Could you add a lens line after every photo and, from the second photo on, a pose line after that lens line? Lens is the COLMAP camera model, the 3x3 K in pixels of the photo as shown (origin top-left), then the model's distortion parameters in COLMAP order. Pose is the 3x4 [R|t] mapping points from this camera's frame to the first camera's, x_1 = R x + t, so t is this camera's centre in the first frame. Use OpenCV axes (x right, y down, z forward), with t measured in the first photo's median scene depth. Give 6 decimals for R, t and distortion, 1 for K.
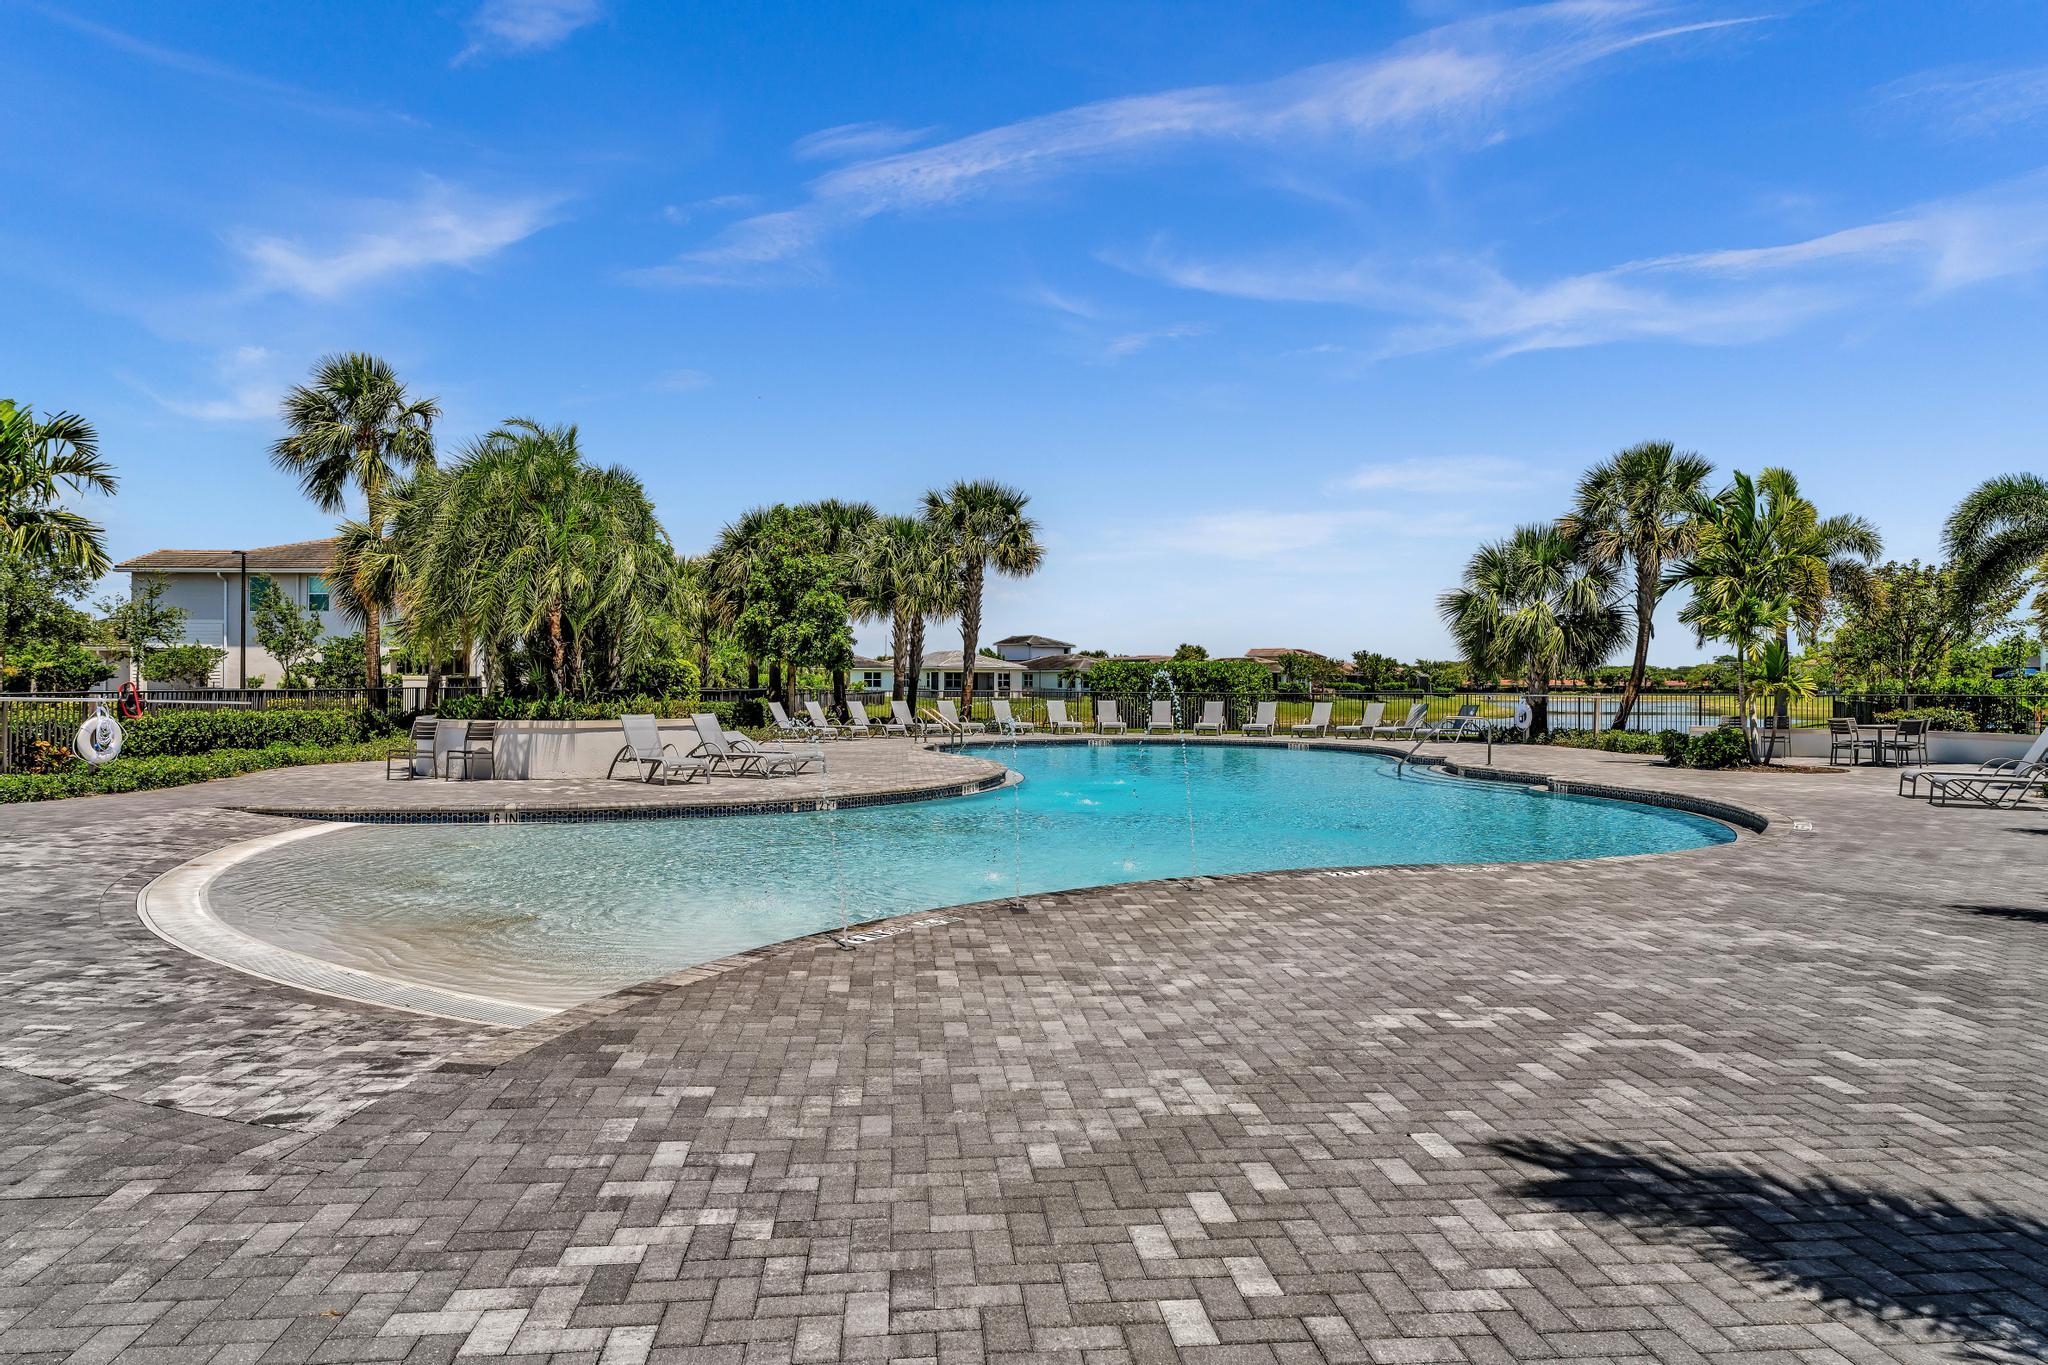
lens RADIAL K [[1276.1, 0, 1024.0], [0, 1276.1, 682.5], [0, 0, 1]] dist [-0.002796, 0.000742]
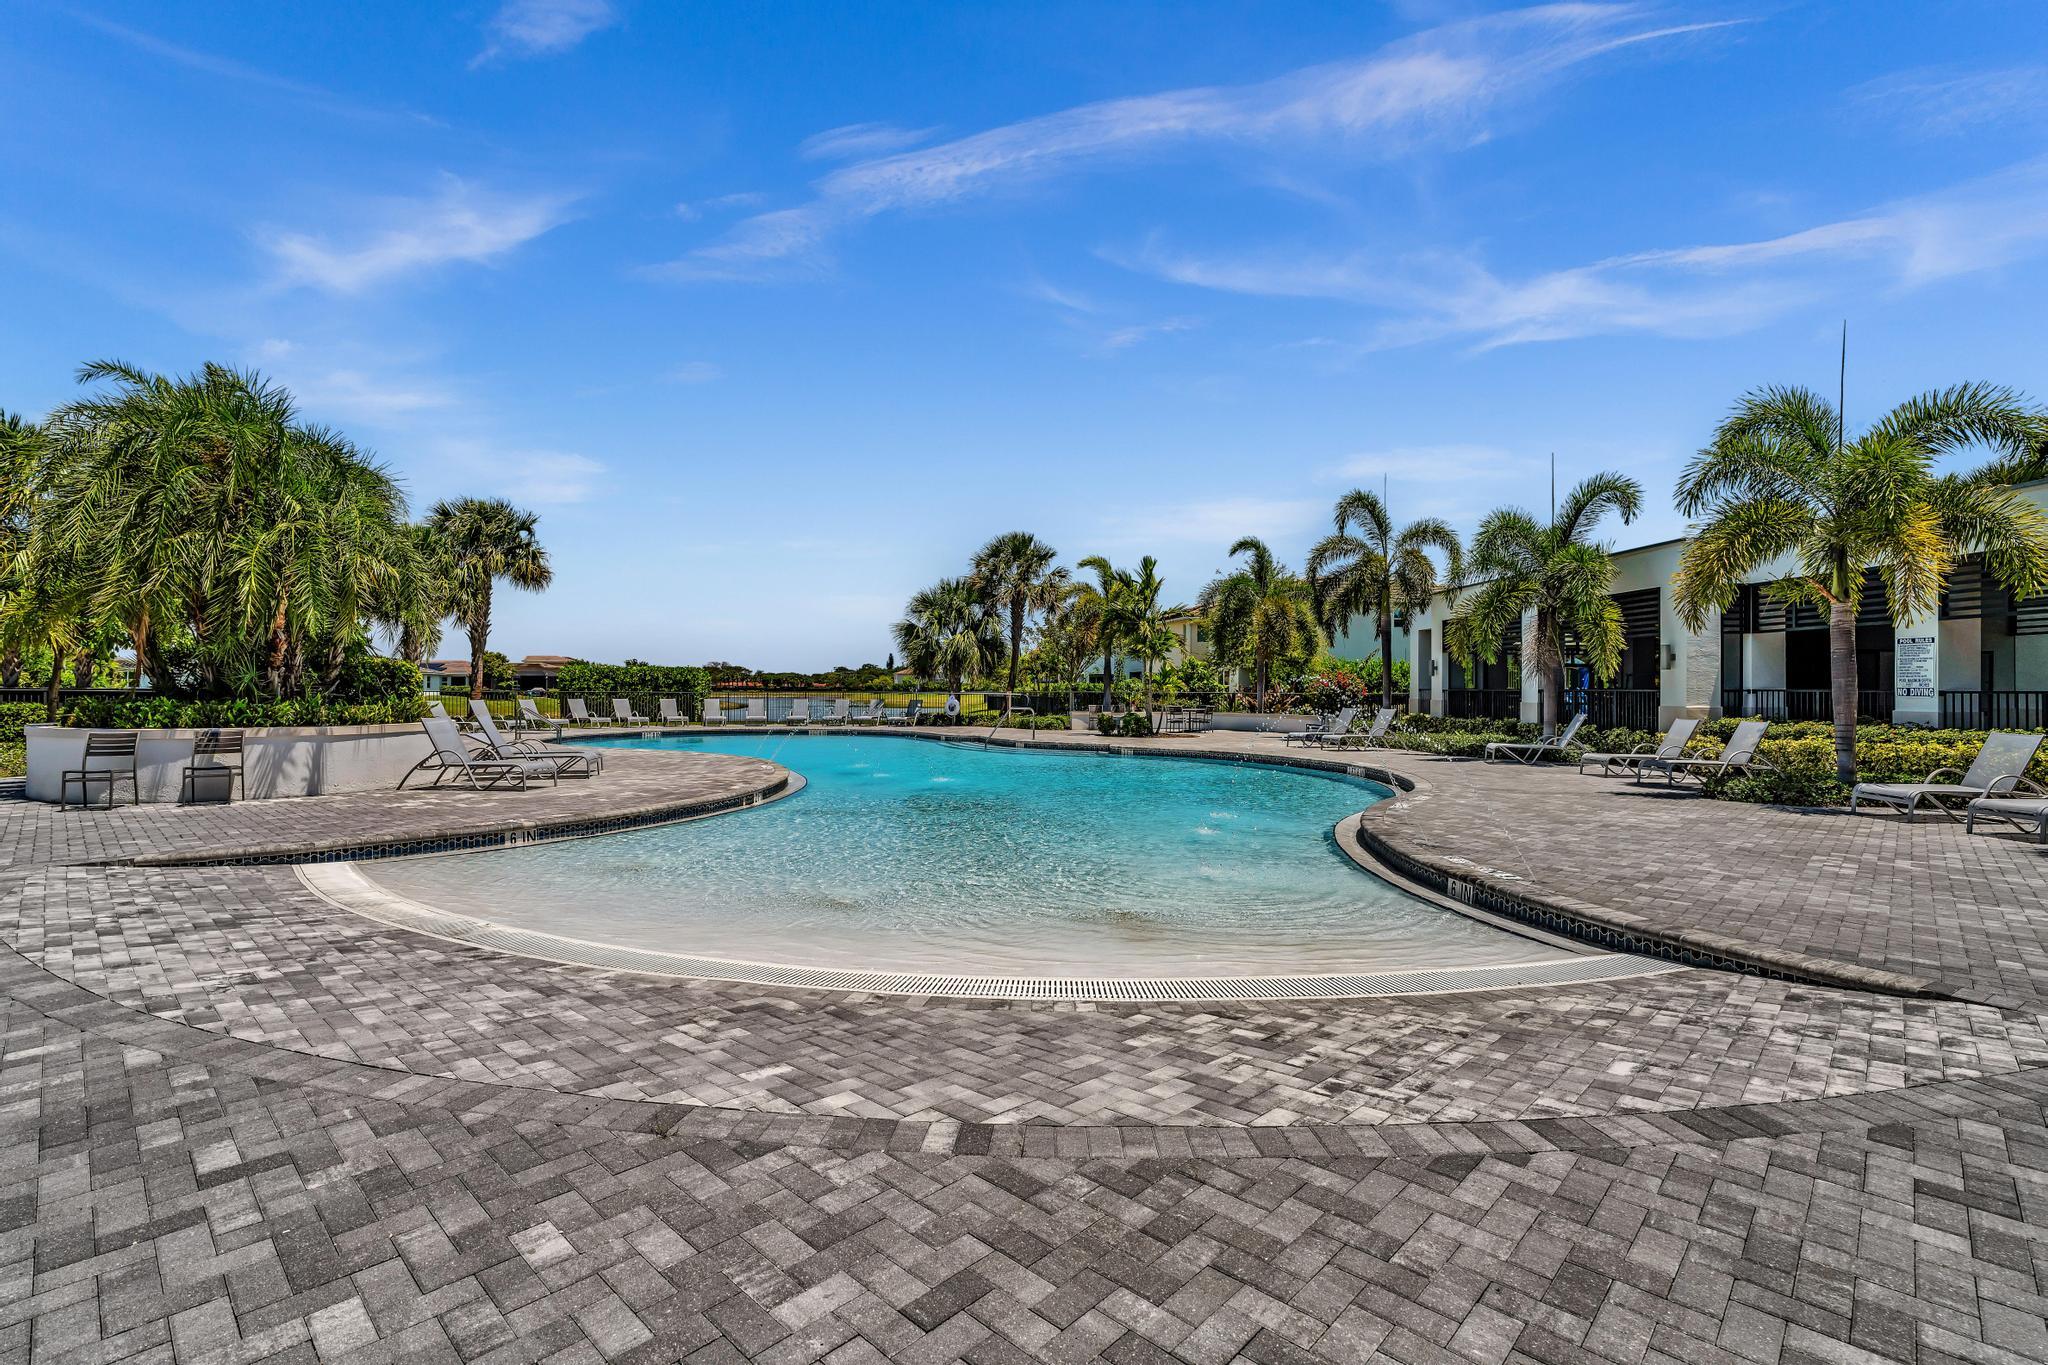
lens RADIAL K [[921.0, 0, 1024.0], [0, 921.0, 682.5], [0, 0, 1]] dist [-0.002302, 0.000202]
pose [[0.754552, 0.004302, 0.656226, -0.254261], [-0.003316, 0.999991, -0.002742, 0.000096], [-0.656232, -0.000107, 0.754560, 0.132044]]
